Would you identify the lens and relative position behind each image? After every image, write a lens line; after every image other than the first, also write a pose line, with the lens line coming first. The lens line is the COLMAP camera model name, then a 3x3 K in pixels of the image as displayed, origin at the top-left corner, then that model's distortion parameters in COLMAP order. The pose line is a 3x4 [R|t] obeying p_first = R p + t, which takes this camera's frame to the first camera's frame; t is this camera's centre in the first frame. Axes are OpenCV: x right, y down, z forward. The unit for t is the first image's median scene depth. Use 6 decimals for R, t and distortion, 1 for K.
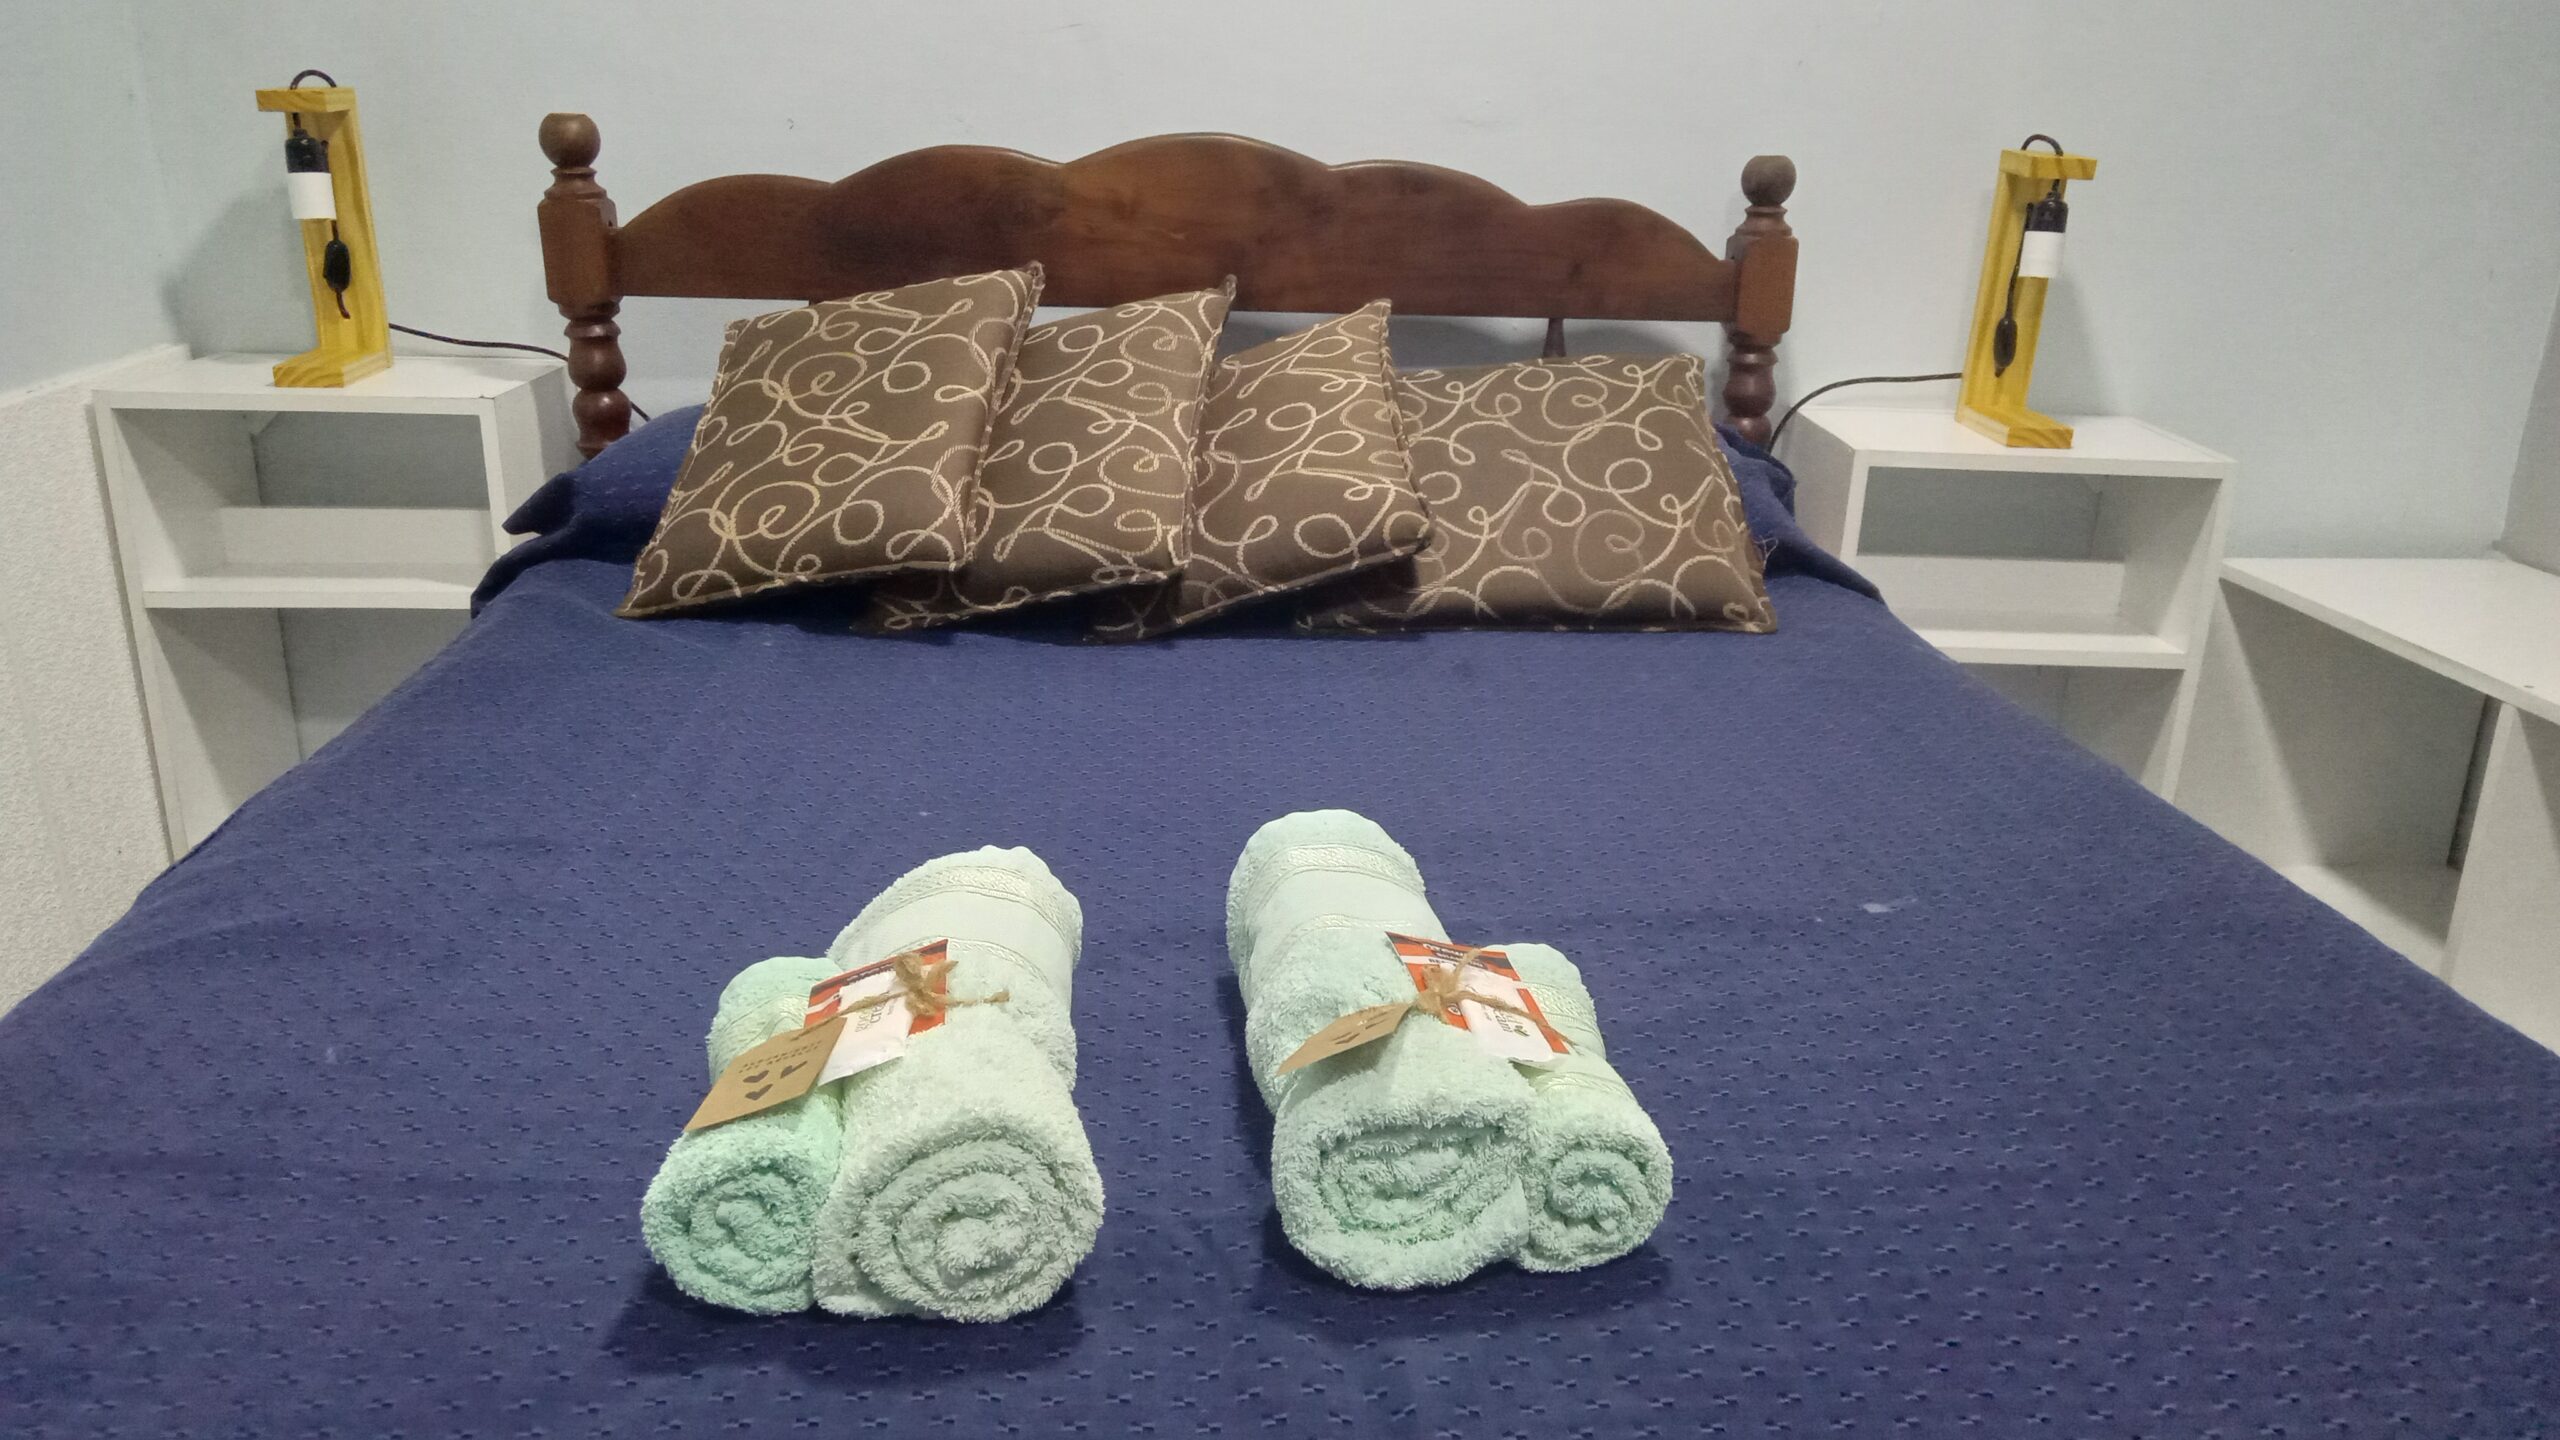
lens RADIAL K [[1881.2, 0, 1269.0], [0, 1881.2, 732.1], [0, 0, 1]] dist [0.038263, -0.021846]
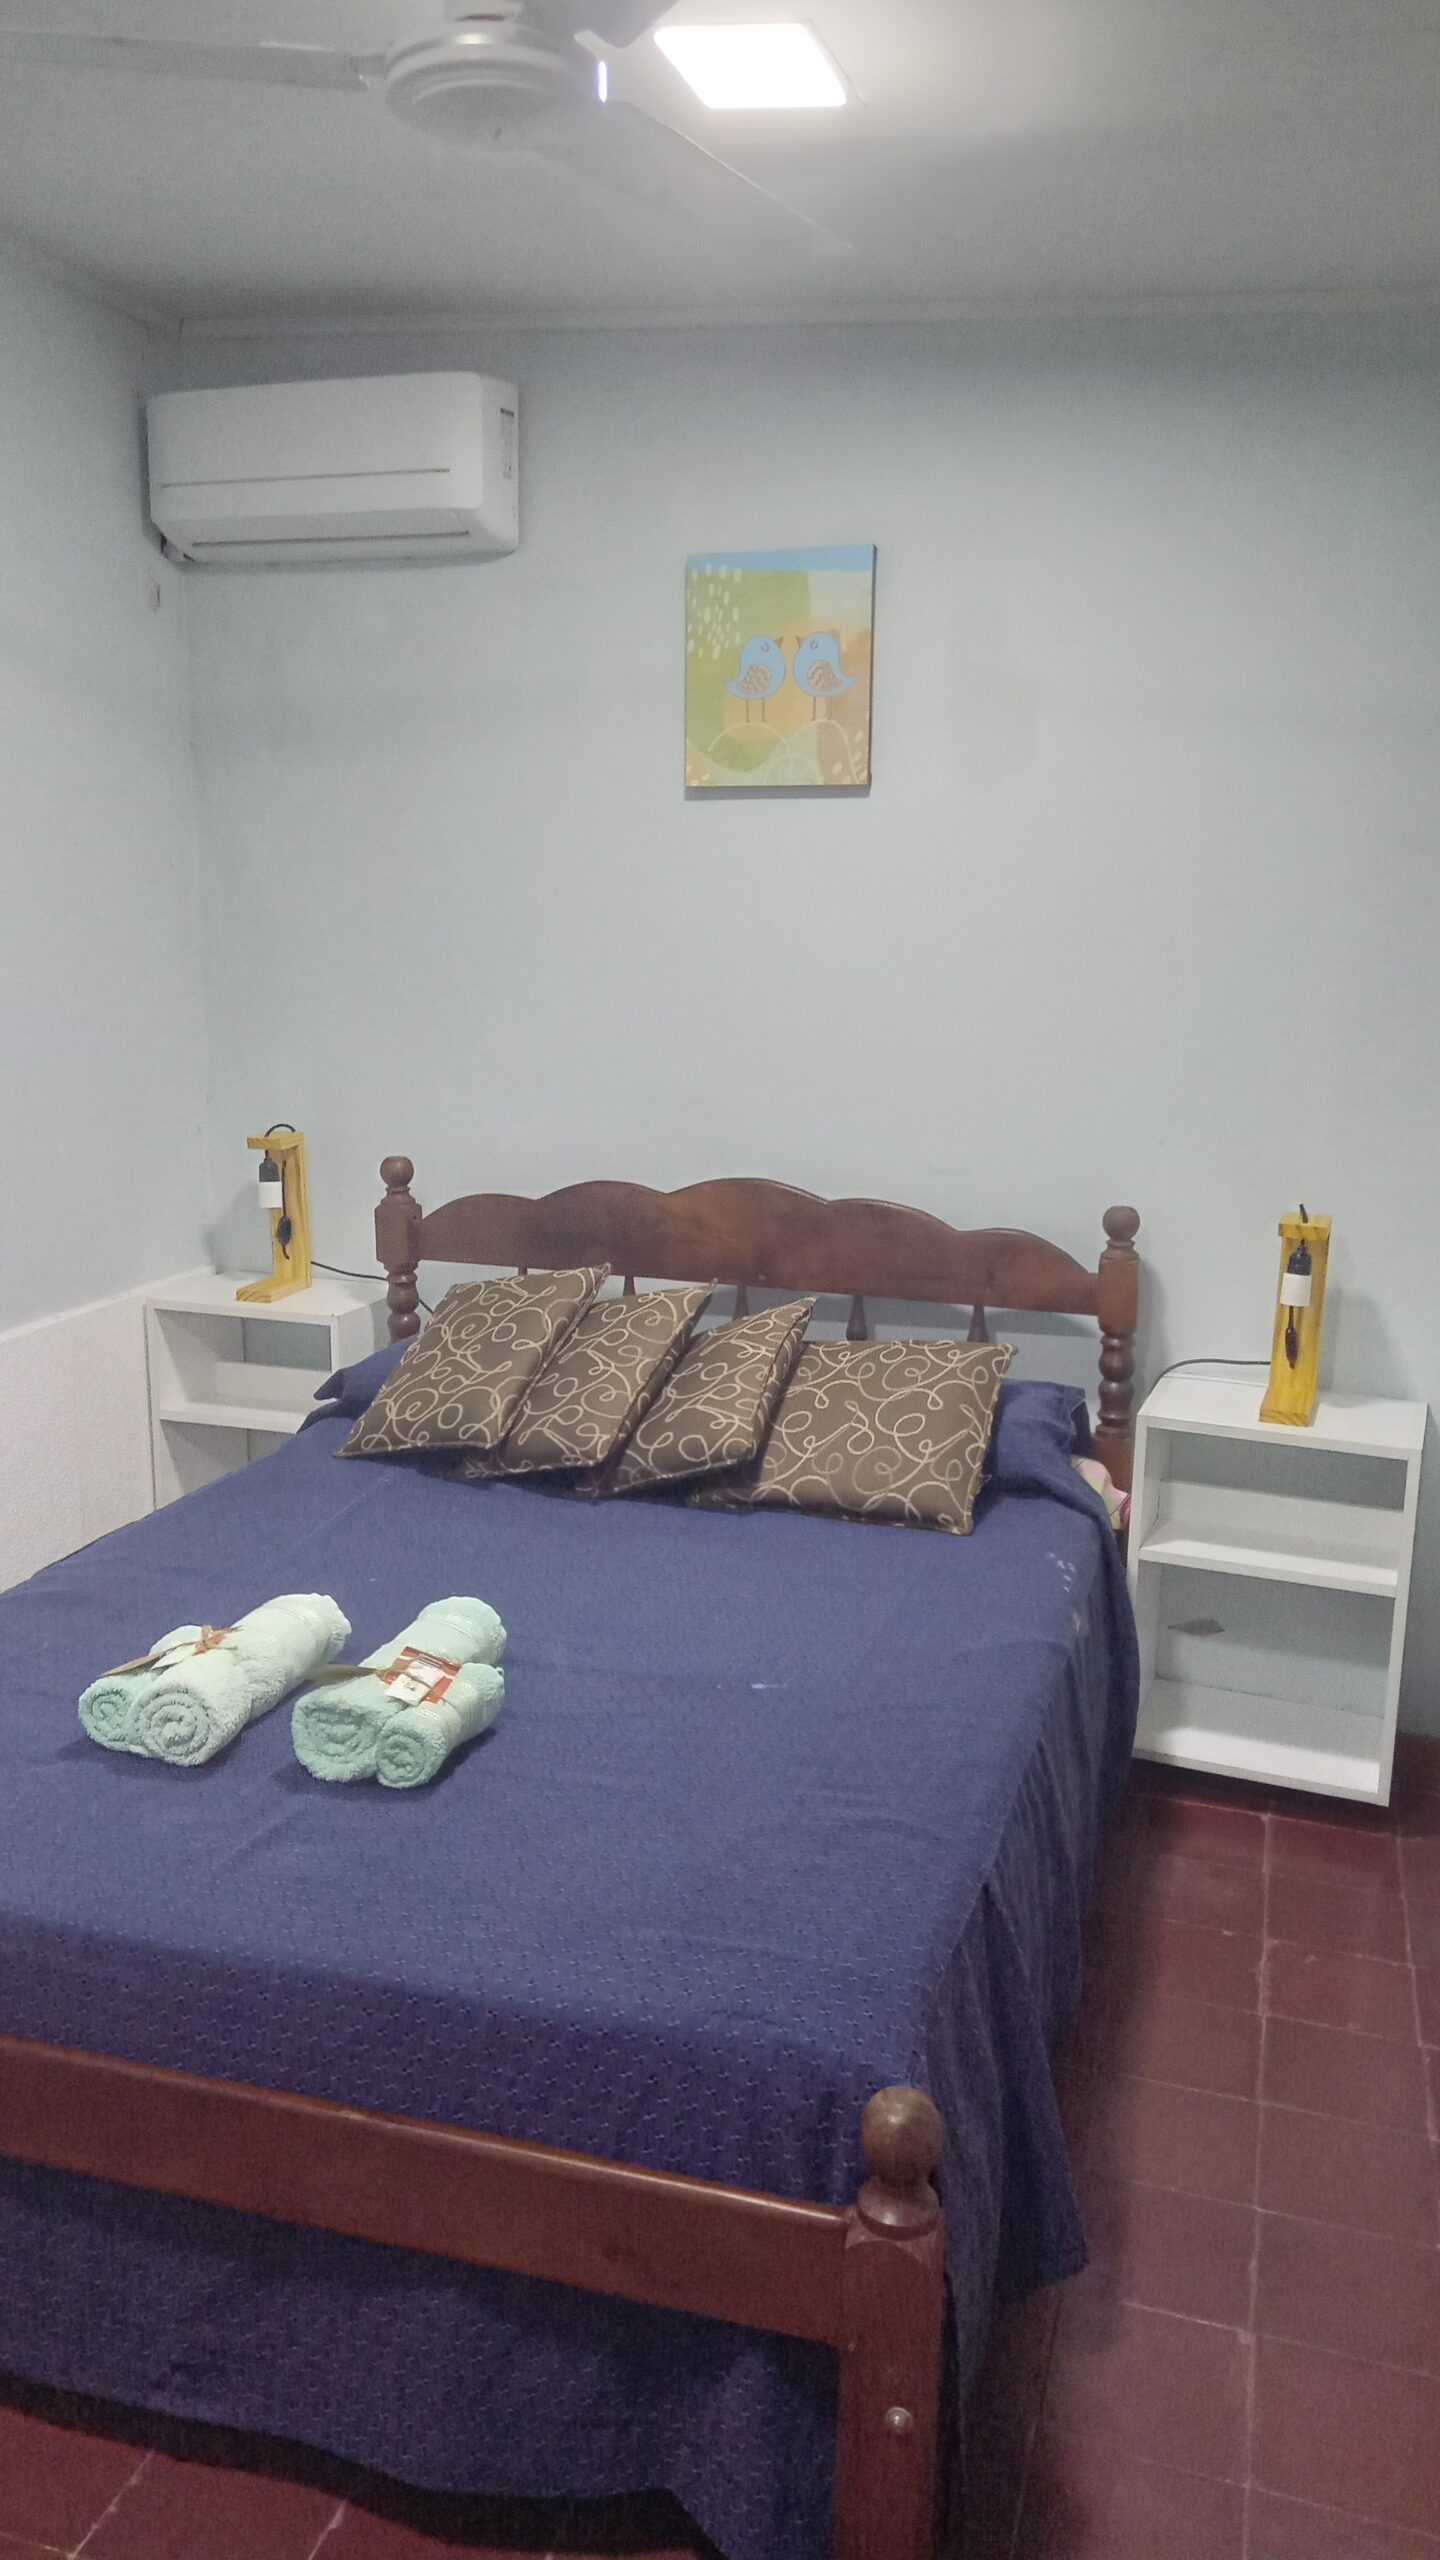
lens RADIAL K [[1881.2, 0, 735.5], [0, 1881.2, 1280.0], [0, 0, 1]] dist [0.038263, -0.021846]
pose [[0.932361, 0.061671, -0.356229, 0.619918], [-0.110698, 0.986715, -0.118908, -0.053348], [0.344164, 0.150299, 0.926802, -0.538568]]
